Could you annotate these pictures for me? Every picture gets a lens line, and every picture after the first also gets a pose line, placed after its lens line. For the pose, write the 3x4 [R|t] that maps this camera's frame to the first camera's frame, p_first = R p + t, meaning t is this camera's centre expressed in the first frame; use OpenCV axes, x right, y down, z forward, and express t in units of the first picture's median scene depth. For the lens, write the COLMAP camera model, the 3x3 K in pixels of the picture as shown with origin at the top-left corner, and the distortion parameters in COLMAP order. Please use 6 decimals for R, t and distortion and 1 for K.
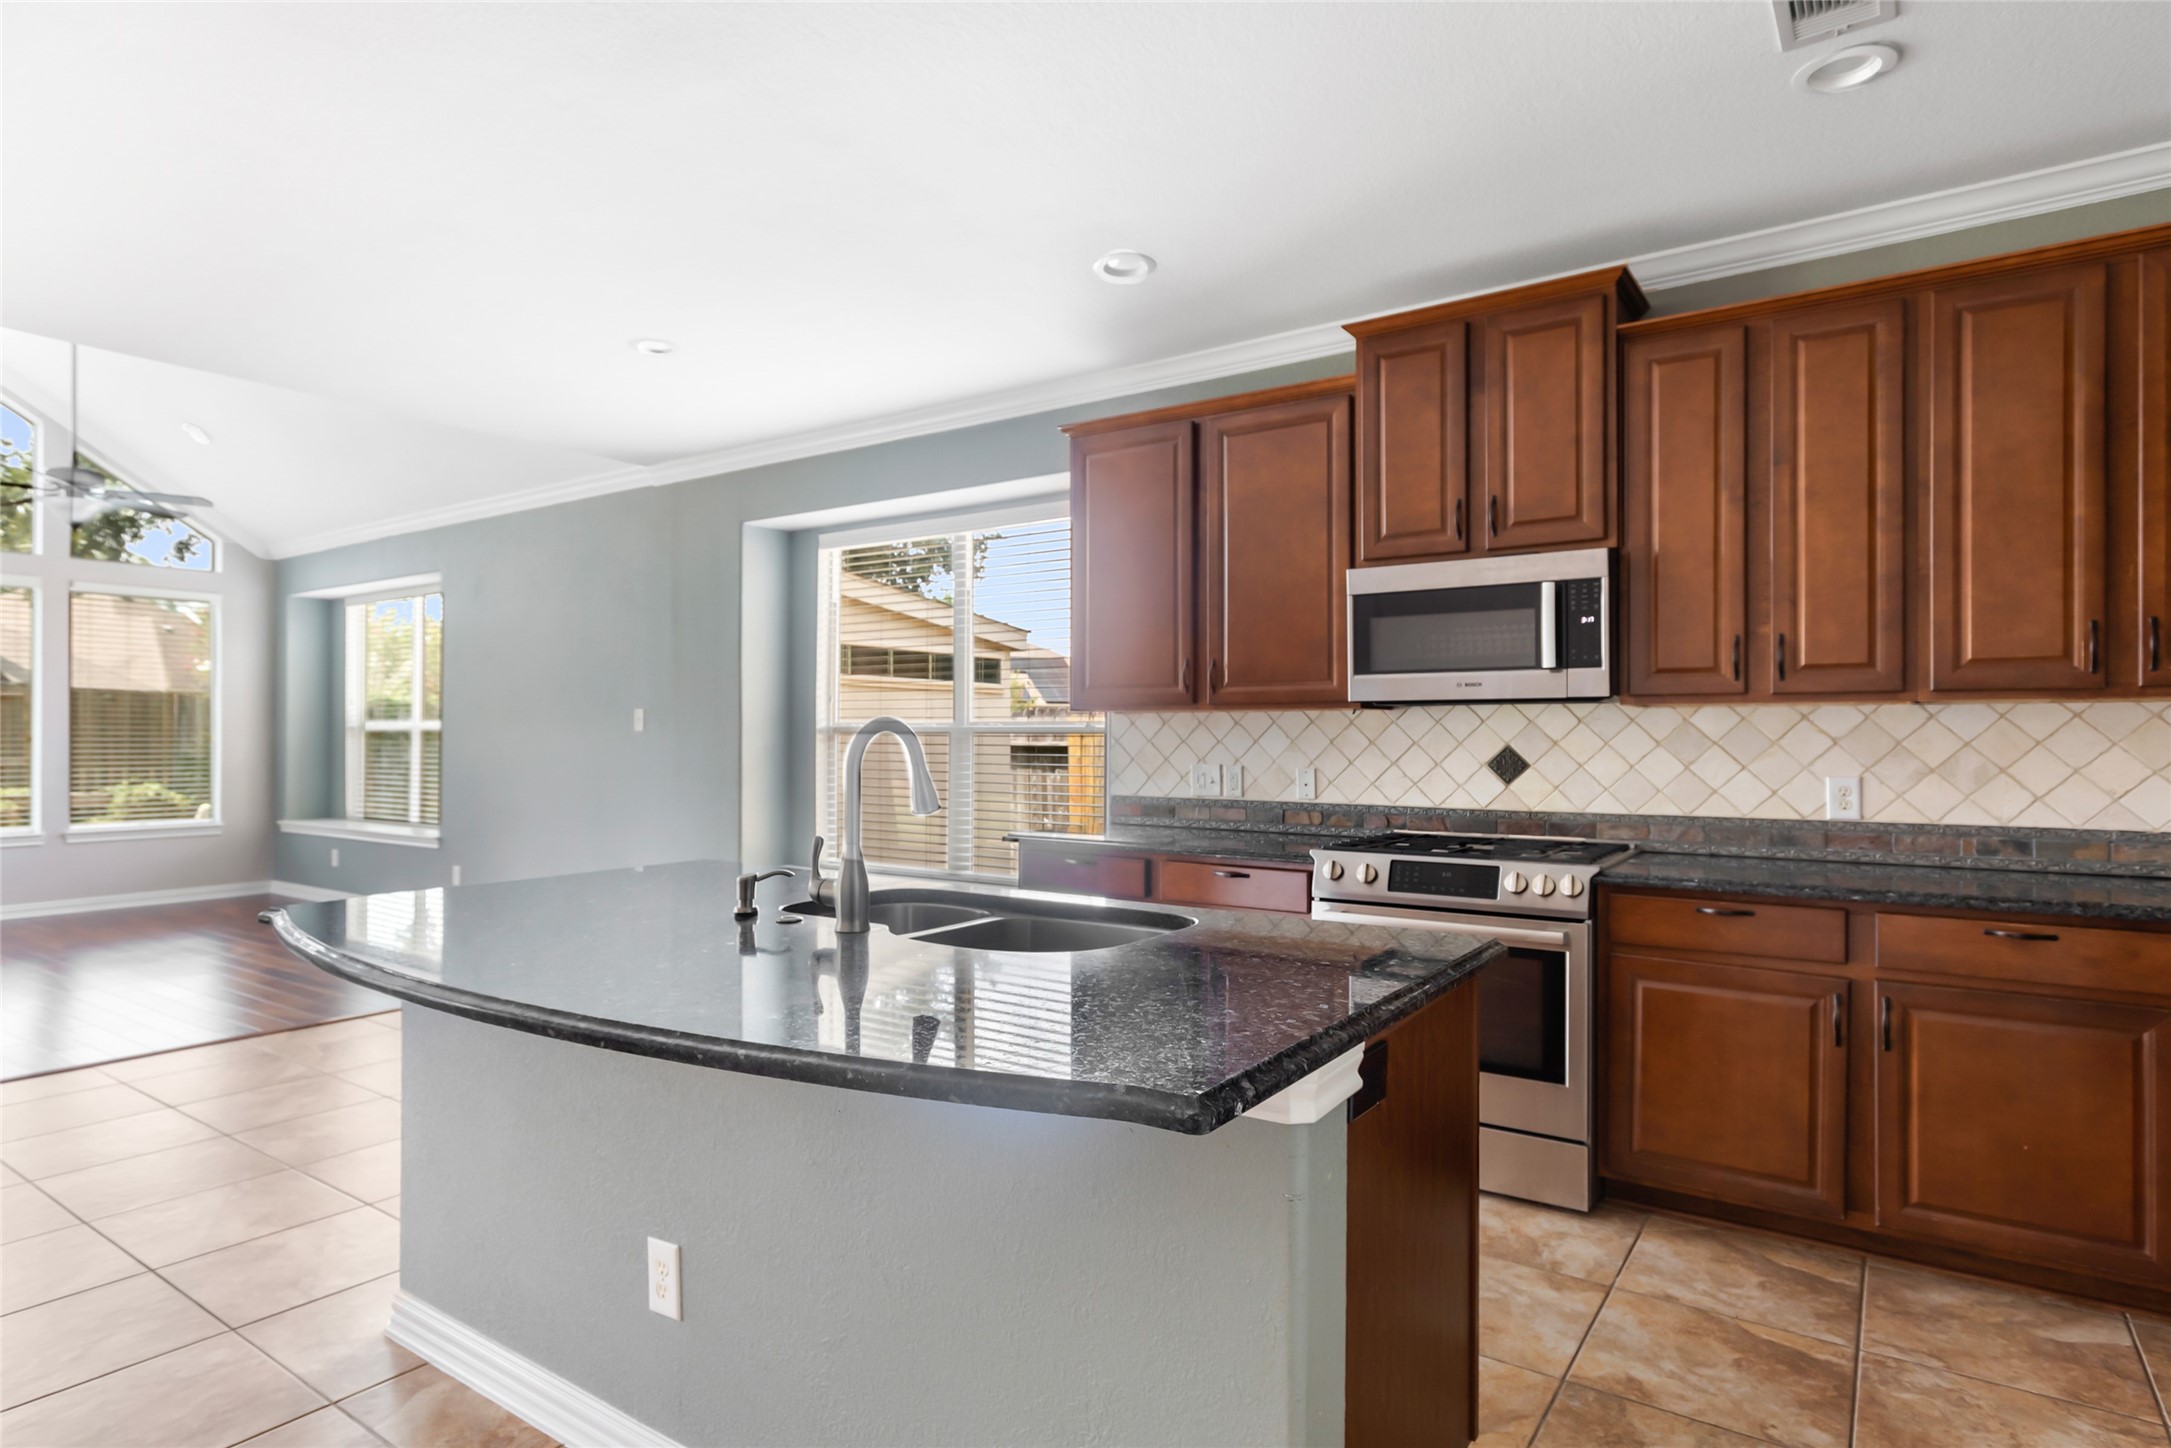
lens RADIAL K [[1144.2, 0, 1114.0], [0, 1144.2, 733.8], [0, 0, 1]] dist [0.005064, 0.001819]
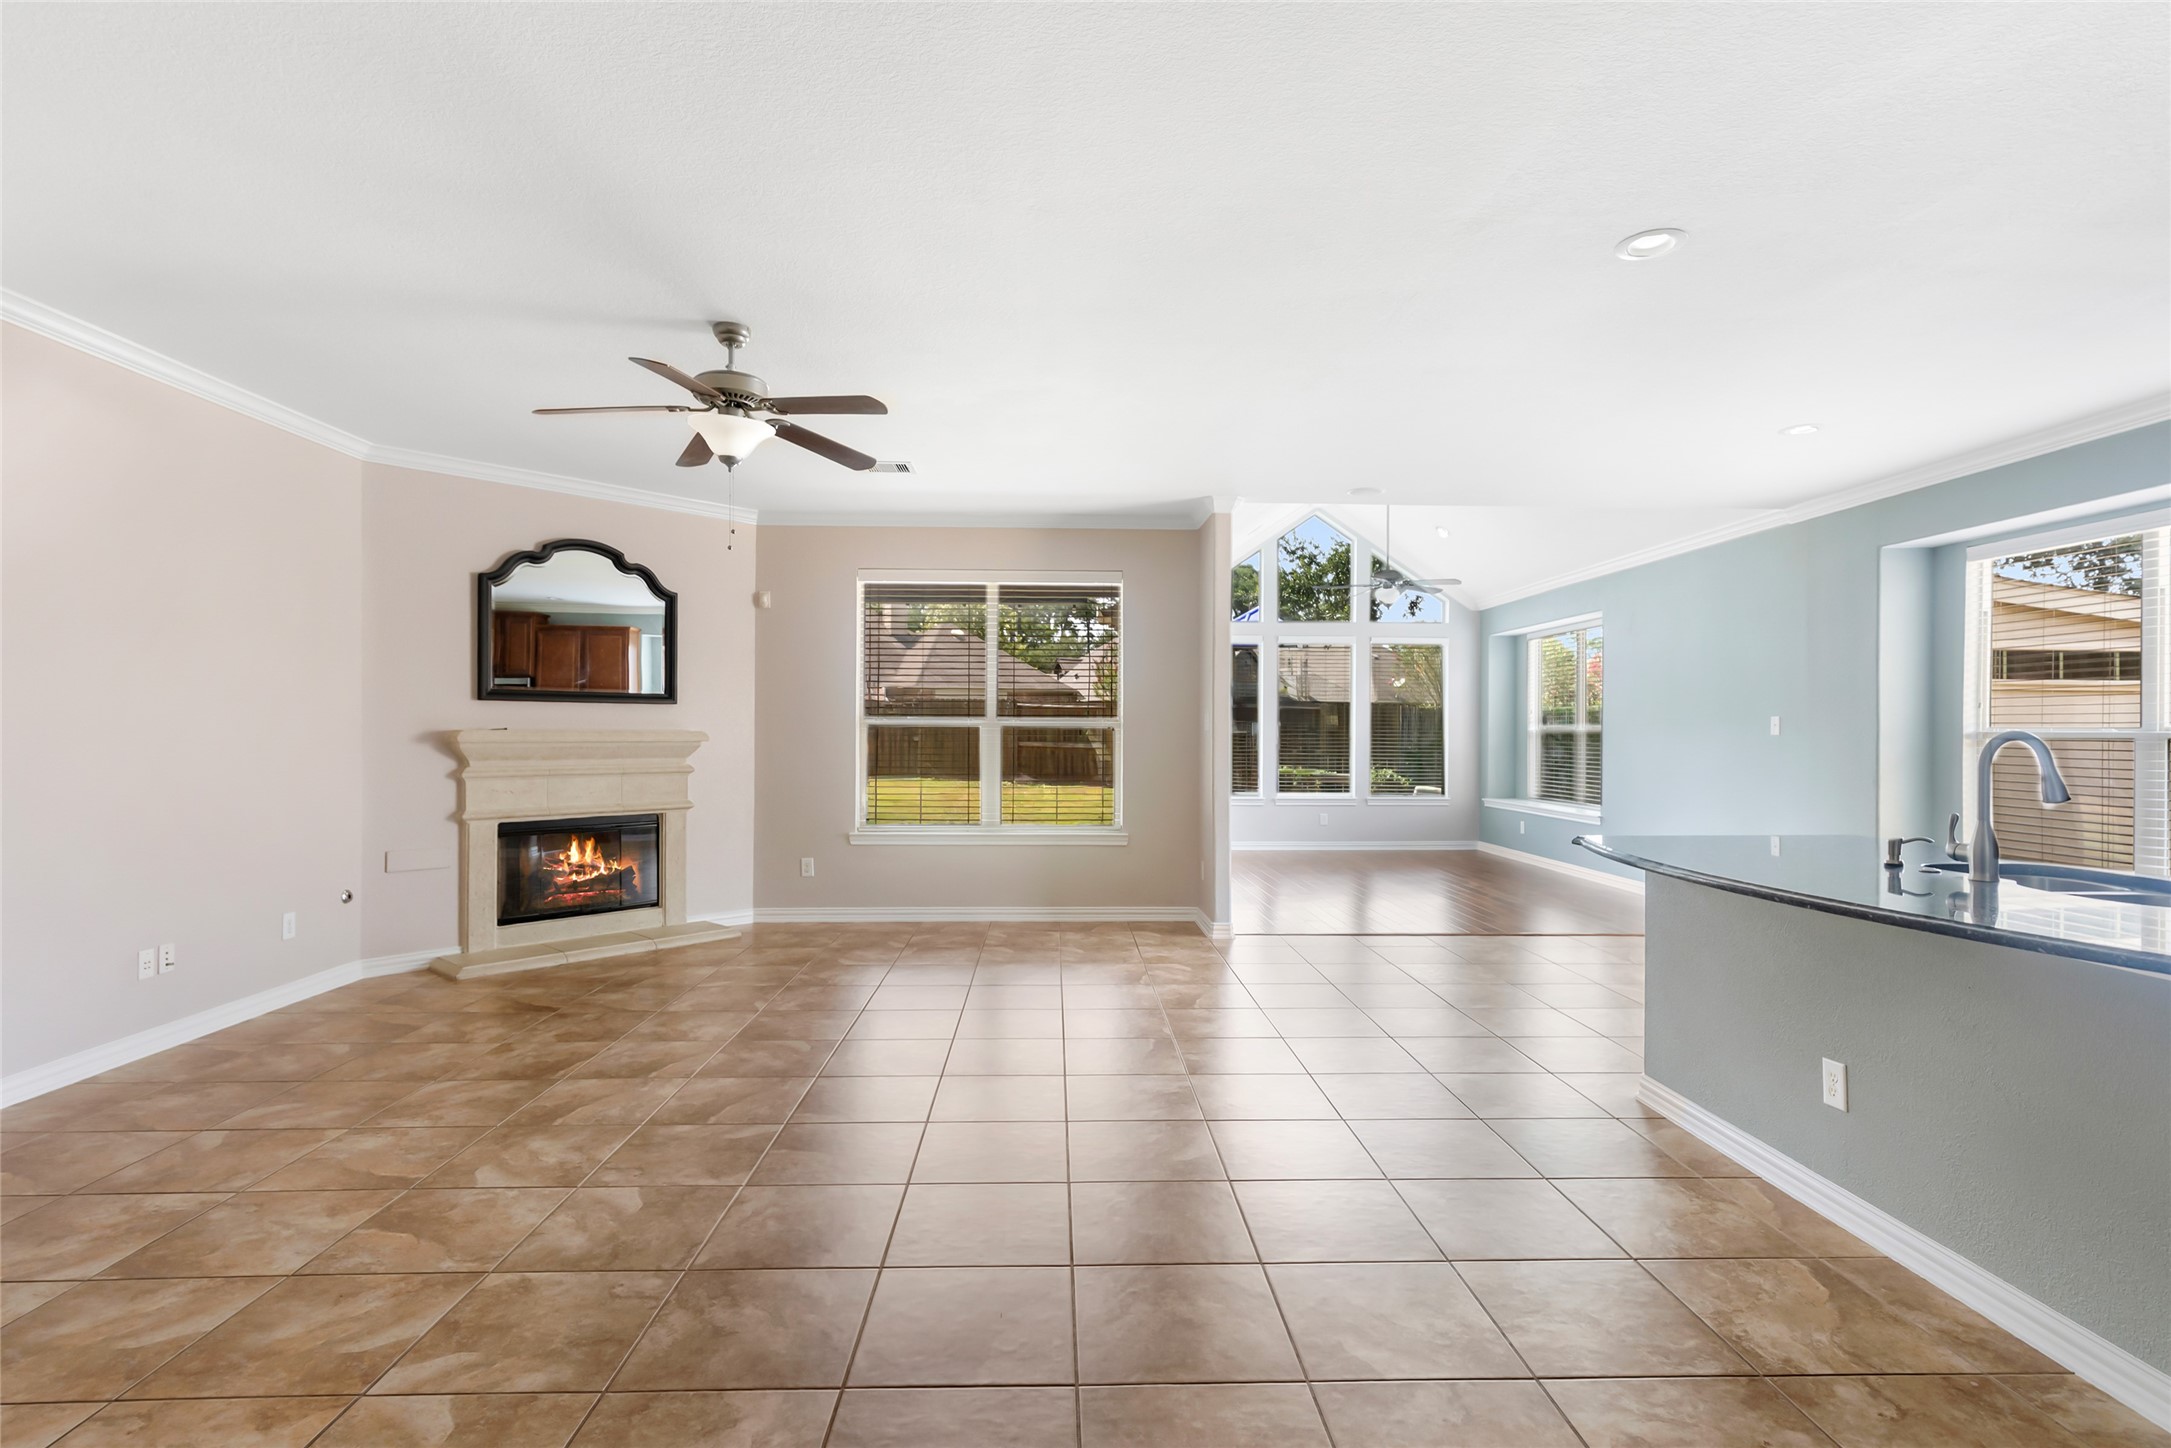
lens RADIAL K [[1069.9, 0, 1077.6], [0, 1069.9, 721.5], [0, 0, 1]] dist [0.011778, -0.001449]
pose [[0.582405, -0.005910, -0.812877, 0.102988], [-0.003234, 0.999949, -0.009587, -0.005551], [0.812892, 0.008213, 0.582356, -0.350223]]
